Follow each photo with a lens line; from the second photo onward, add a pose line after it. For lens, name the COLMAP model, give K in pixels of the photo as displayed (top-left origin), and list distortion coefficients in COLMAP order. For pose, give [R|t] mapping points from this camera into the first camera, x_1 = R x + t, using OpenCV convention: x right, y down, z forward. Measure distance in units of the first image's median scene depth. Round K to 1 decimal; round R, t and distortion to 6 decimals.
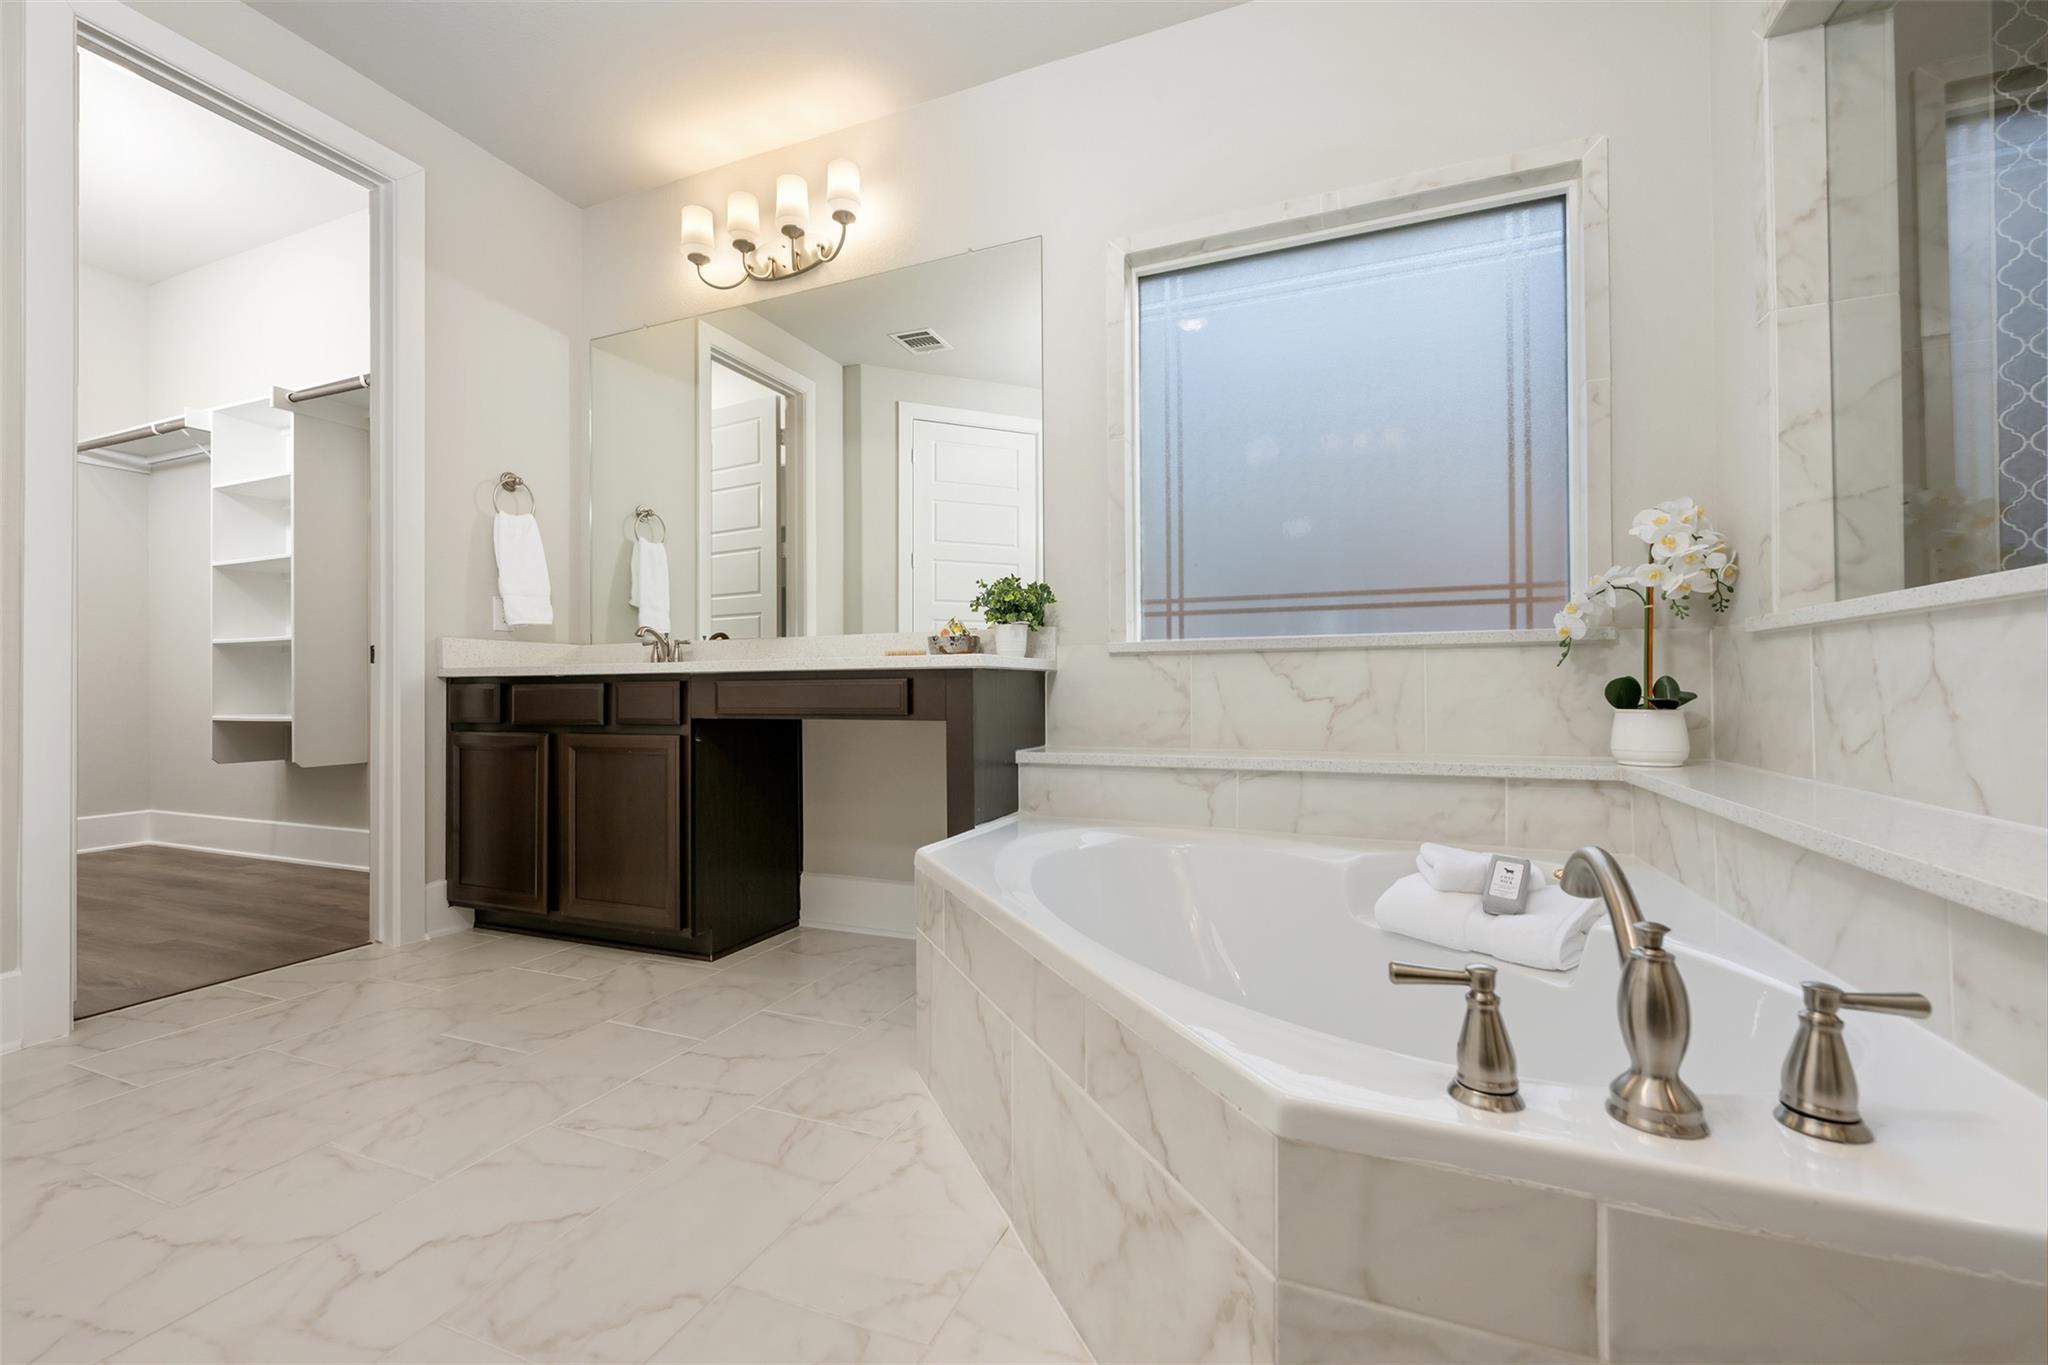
lens RADIAL K [[839.2, 0, 1024.0], [0, 839.2, 682.5], [0, 0, 1]] dist [-0.001007, -0.000059]
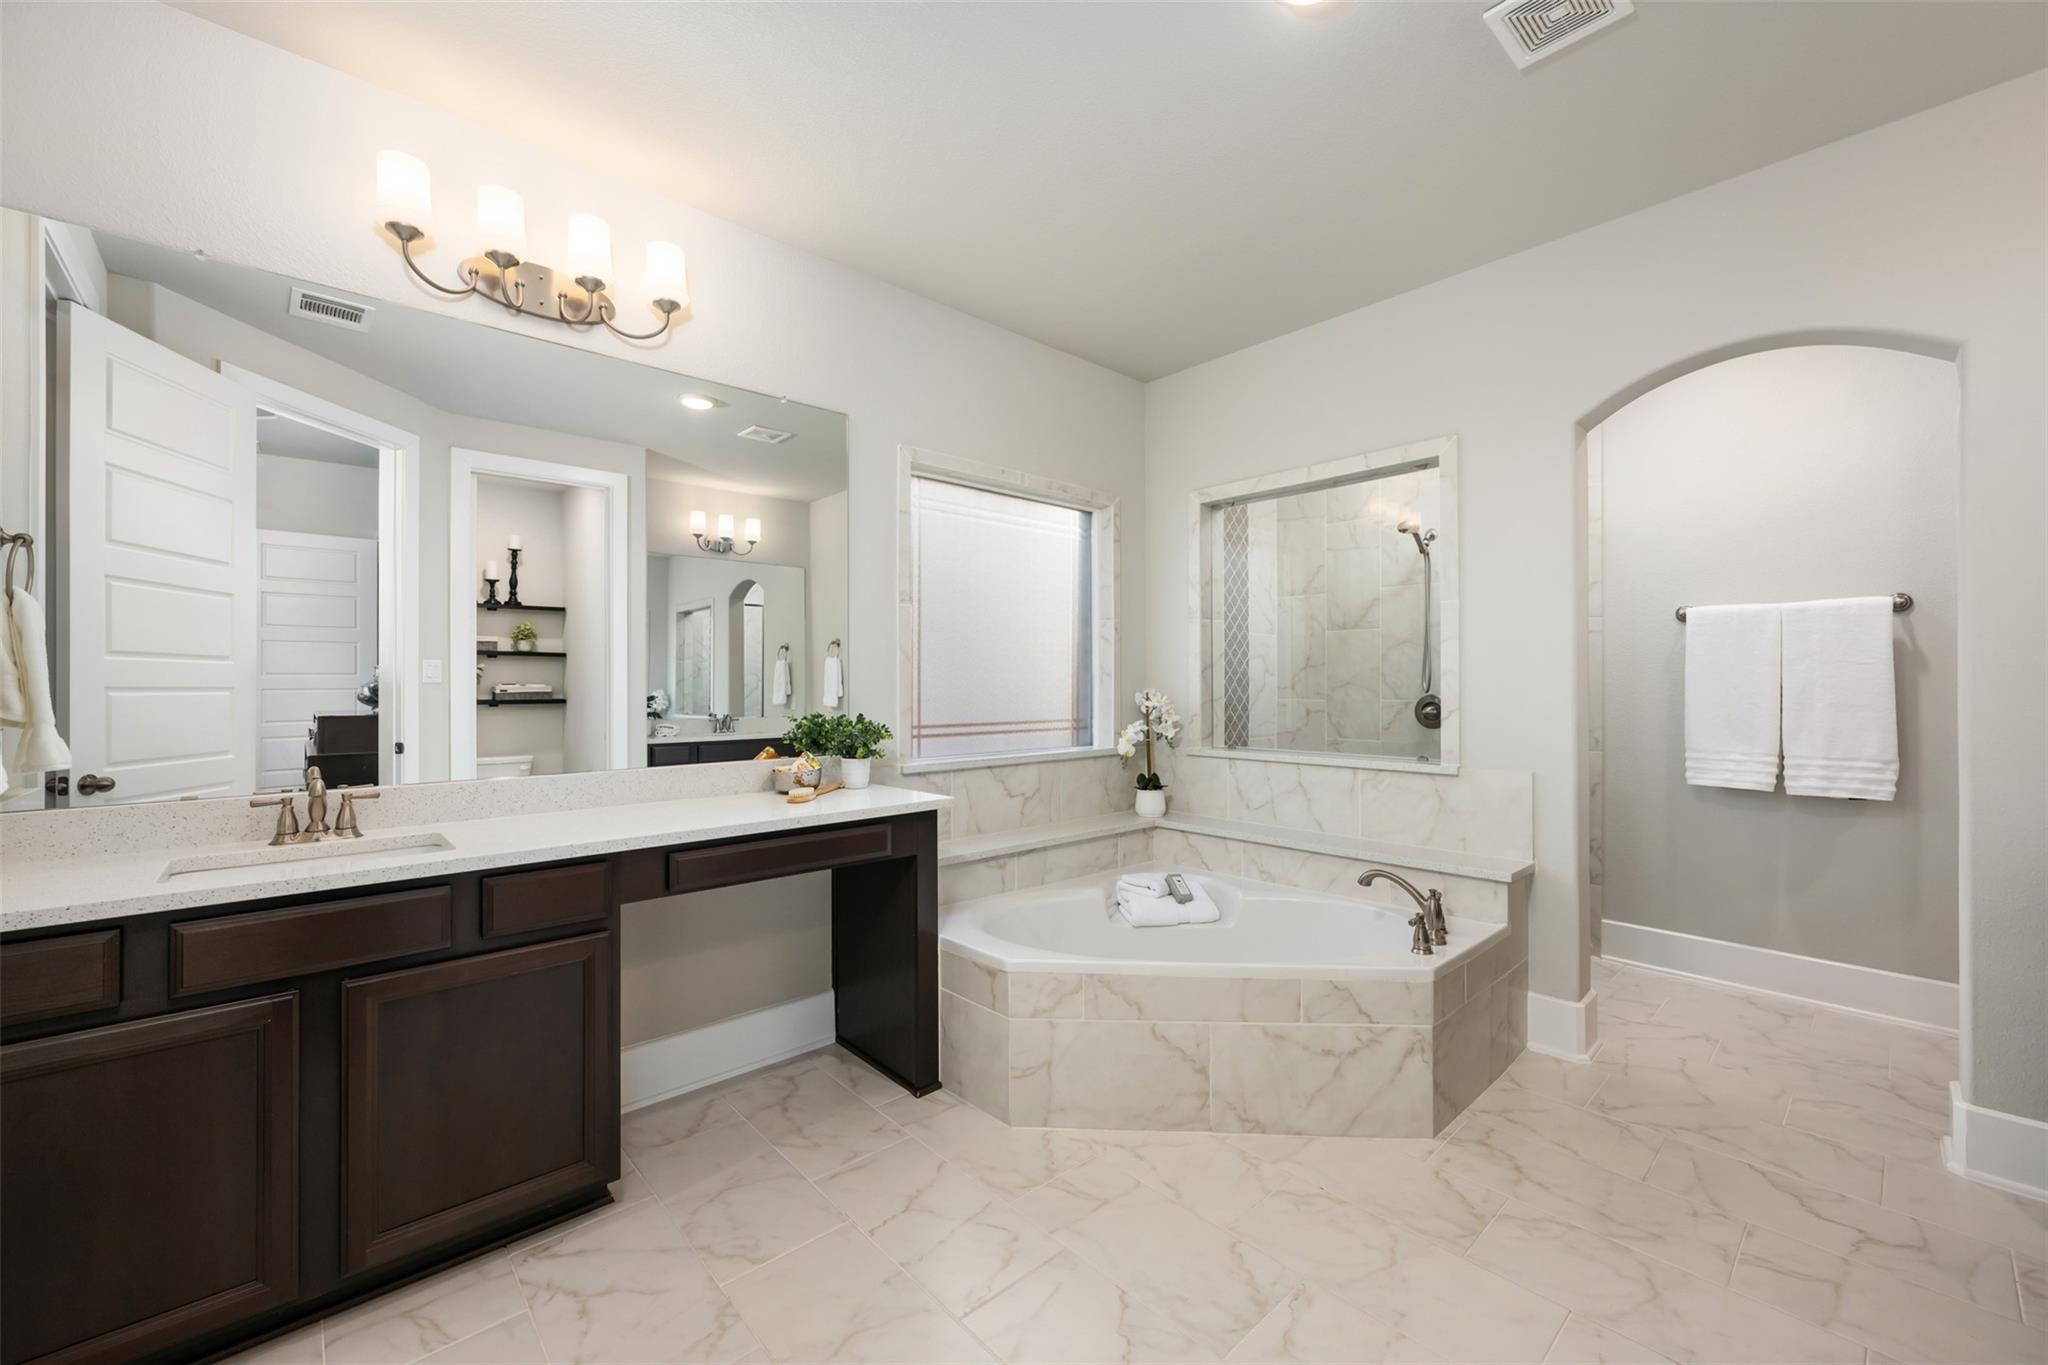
lens RADIAL K [[811.8, 0, 1024.0], [0, 811.8, 682.5], [0, 0, 1]] dist [0.001154, 0.000217]
pose [[0.428284, 0.007175, 0.903616, -0.892167], [-0.007578, 0.999962, -0.004348, -0.162232], [-0.903613, -0.004985, 0.428322, 0.303925]]
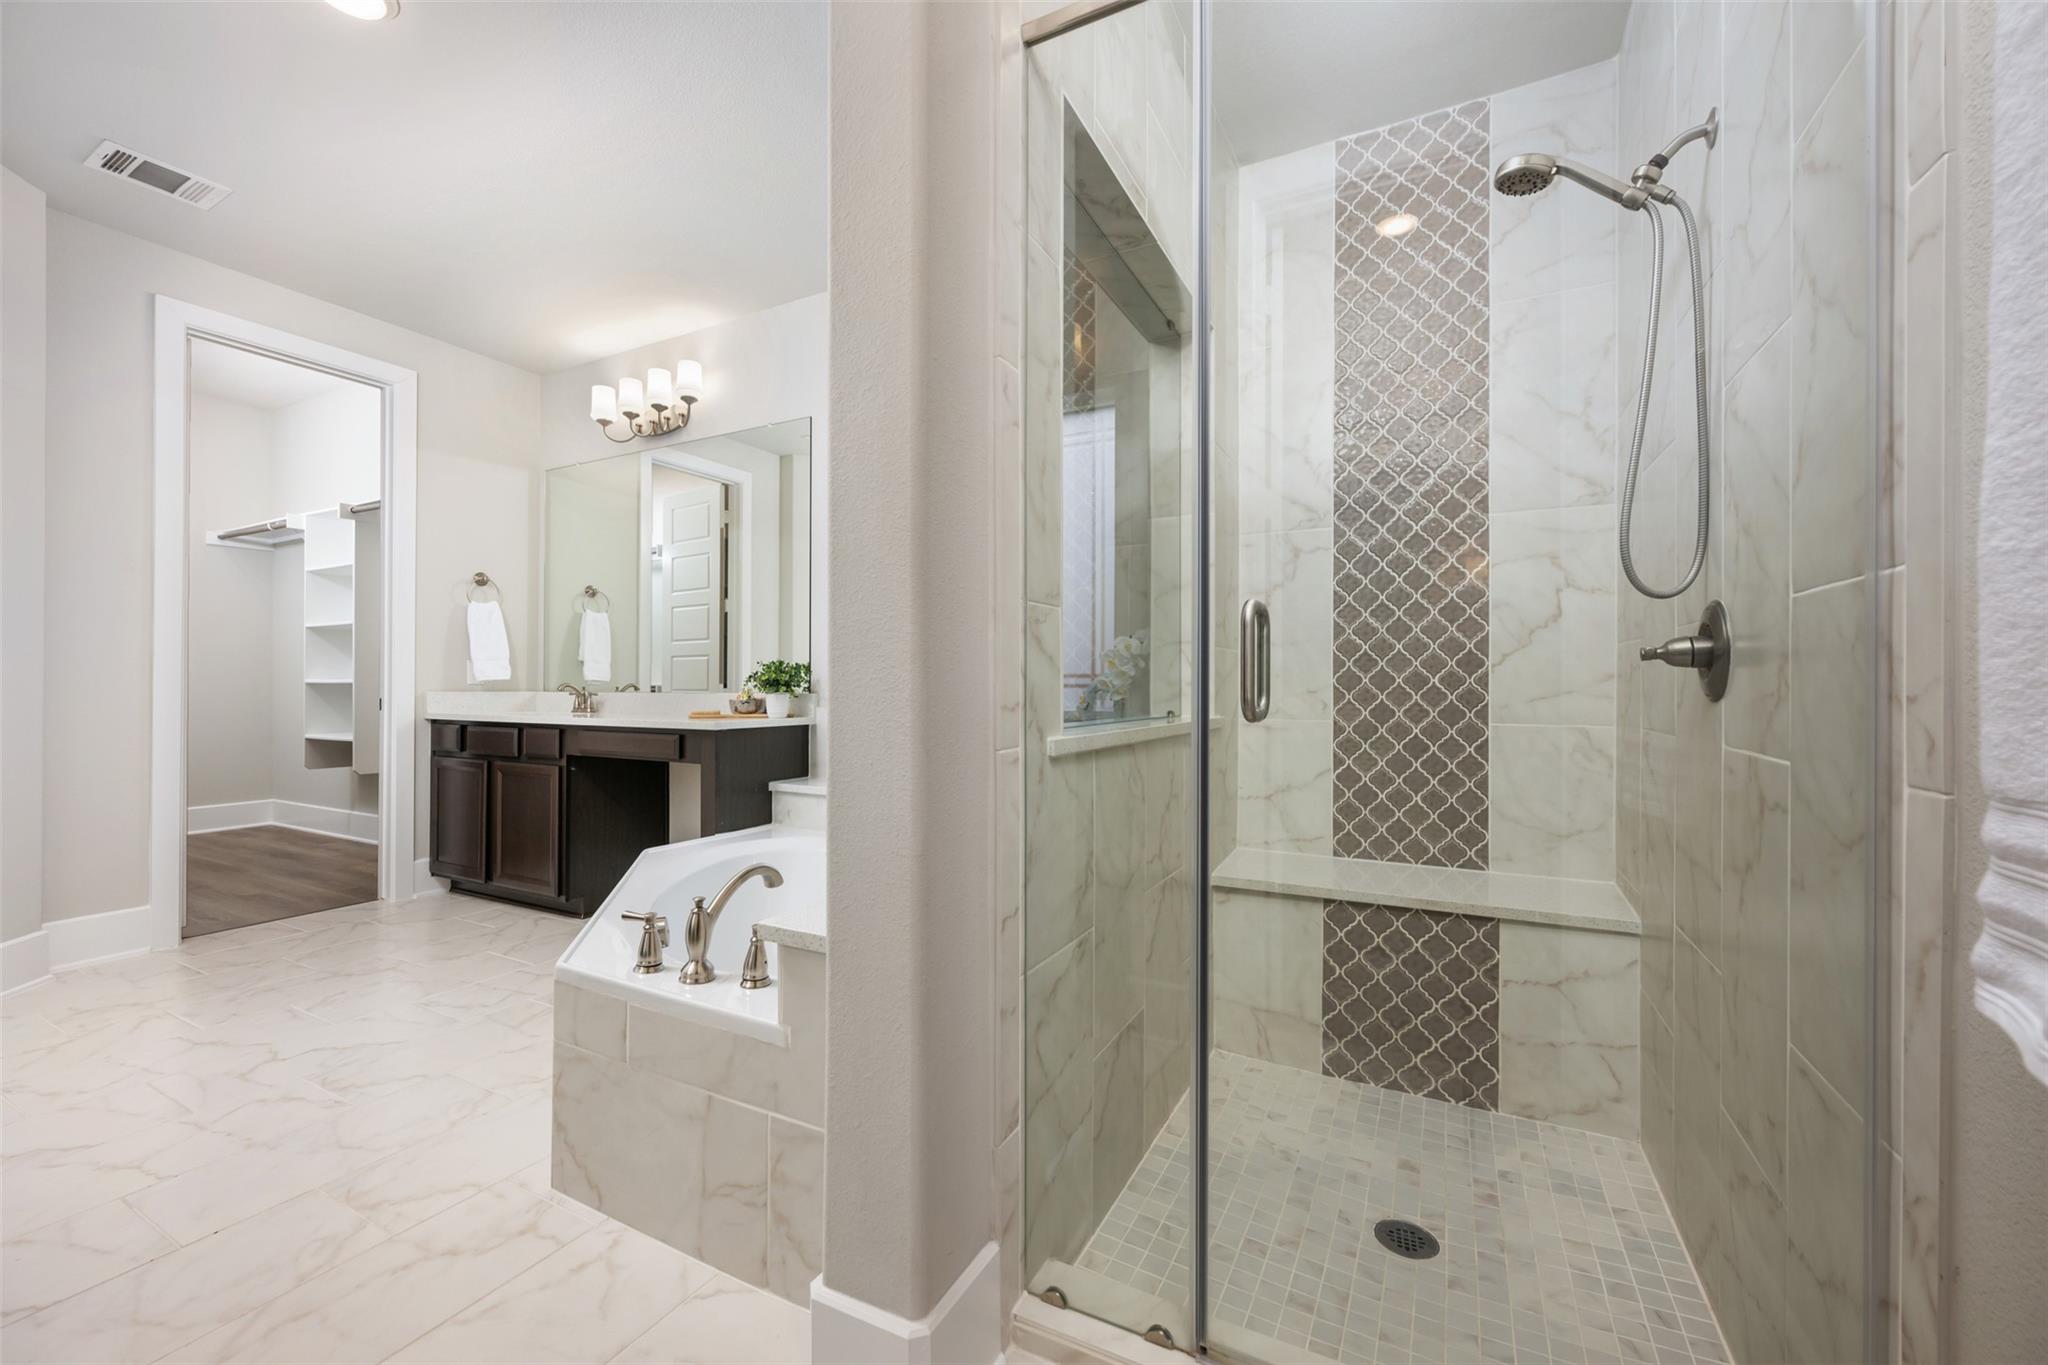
lens RADIAL K [[815.0, 0, 1024.0], [0, 815.0, 682.5], [0, 0, 1]] dist [0.000404, 0.000021]
pose [[0.994982, 0.009621, -0.099591, 0.523947], [-0.009269, 0.999949, 0.003996, -0.093588], [0.099625, -0.003053, 0.995020, -0.335433]]
